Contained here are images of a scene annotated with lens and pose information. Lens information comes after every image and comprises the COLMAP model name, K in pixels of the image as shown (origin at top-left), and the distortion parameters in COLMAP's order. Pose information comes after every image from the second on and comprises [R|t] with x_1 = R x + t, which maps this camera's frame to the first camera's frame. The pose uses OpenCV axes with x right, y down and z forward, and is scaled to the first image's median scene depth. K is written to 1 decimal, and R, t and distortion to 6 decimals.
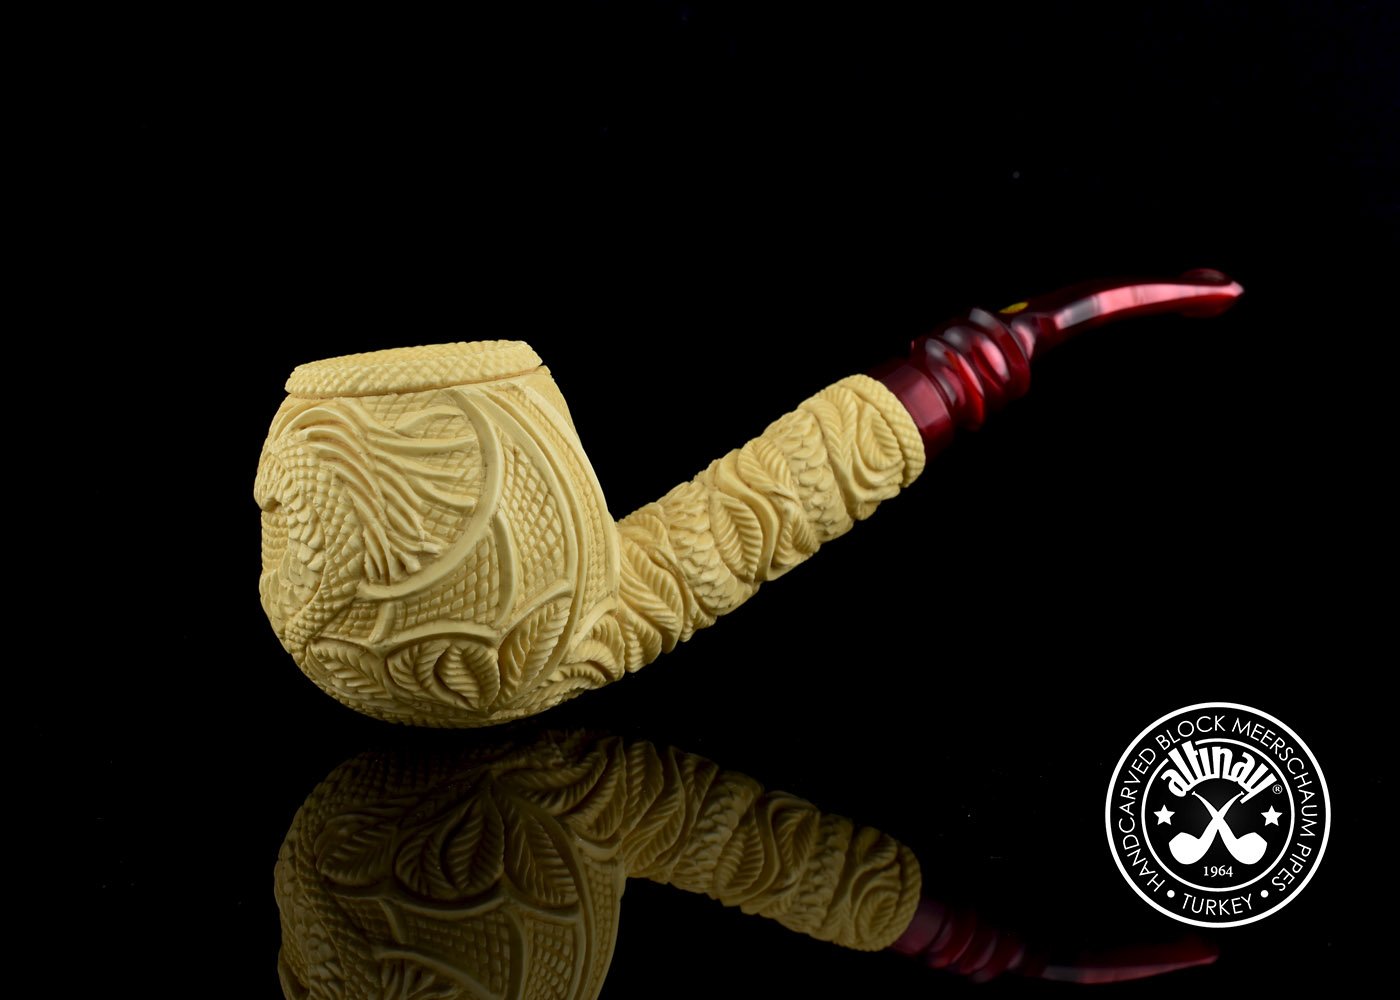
lens RADIAL K [[2258.9, 0, 700.0], [0, 2258.9, 500.0], [0, 0, 1]] dist [-1.614955, 7.241733]
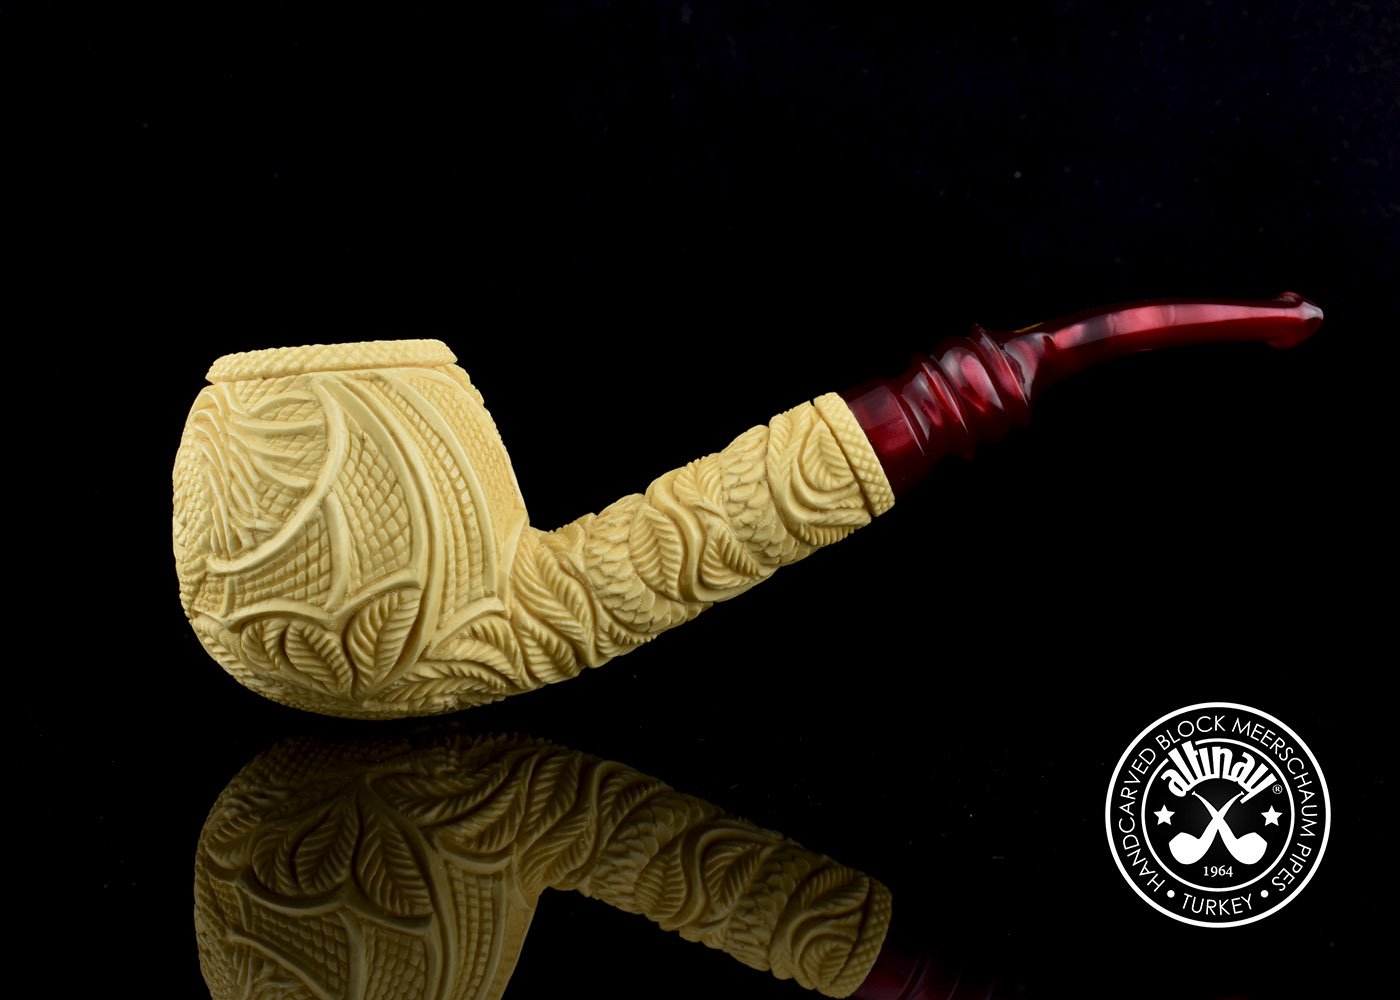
lens RADIAL K [[2258.9, 0, 700.0], [0, 2258.9, 500.0], [0, 0, 1]] dist [-1.614955, 7.241733]
pose [[0.972157, 0.041383, -0.230647, 0.257644], [-0.052644, 0.997692, -0.042882, 0.035290], [0.228340, 0.053831, 0.972092, 0.070145]]
